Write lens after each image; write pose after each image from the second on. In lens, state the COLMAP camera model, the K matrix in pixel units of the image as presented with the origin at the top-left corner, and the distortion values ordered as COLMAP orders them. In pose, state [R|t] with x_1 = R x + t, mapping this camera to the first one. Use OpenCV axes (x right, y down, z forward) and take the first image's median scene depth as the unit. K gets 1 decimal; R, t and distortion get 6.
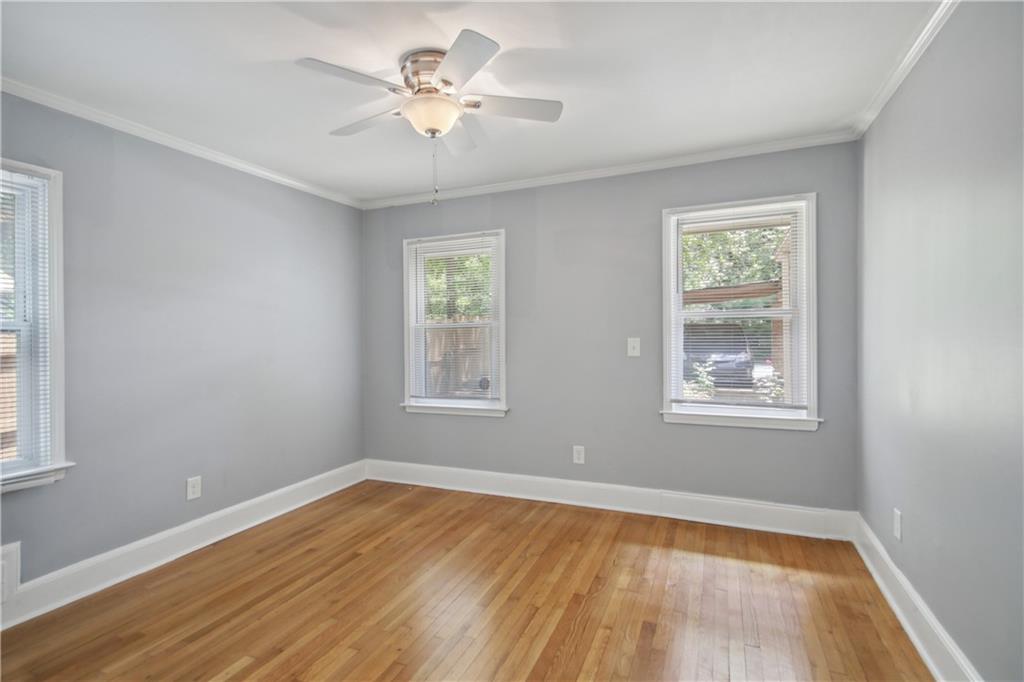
lens RADIAL K [[499.8, 0, 514.9], [0, 499.8, 336.1], [0, 0, 1]] dist [0.030426, -0.008032]
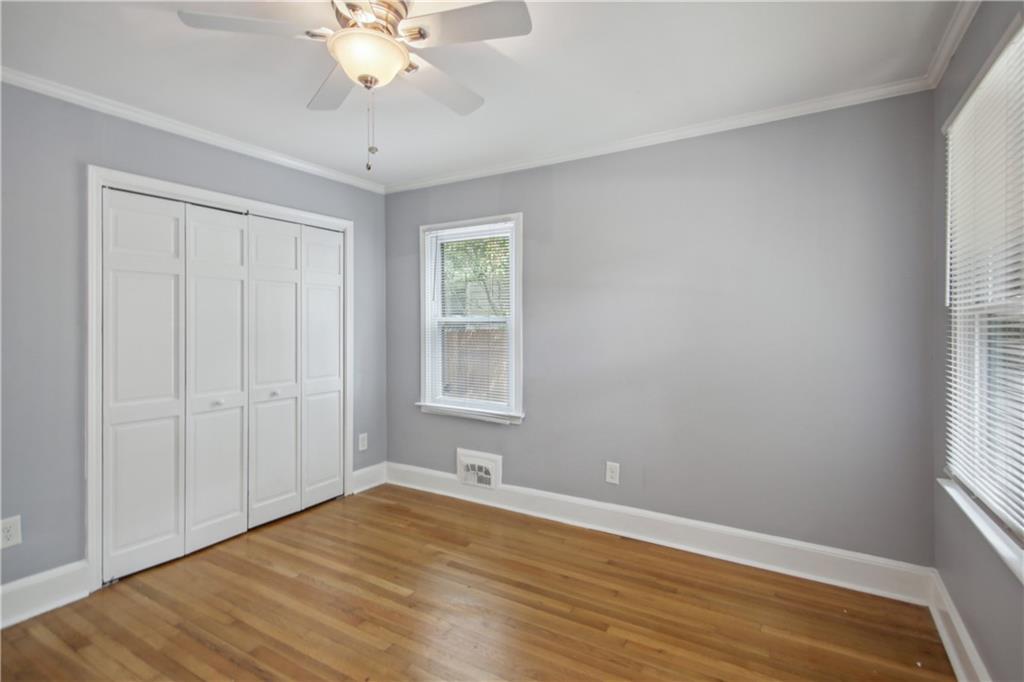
lens RADIAL K [[499.8, 0, 514.1], [0, 499.8, 332.5], [0, 0, 1]] dist [0.030426, -0.008032]
pose [[-0.143054, 0.017934, -0.989552, 0.413188], [-0.008899, 0.999772, 0.019406, -0.007716], [0.989675, 0.011583, -0.142862, 0.948613]]
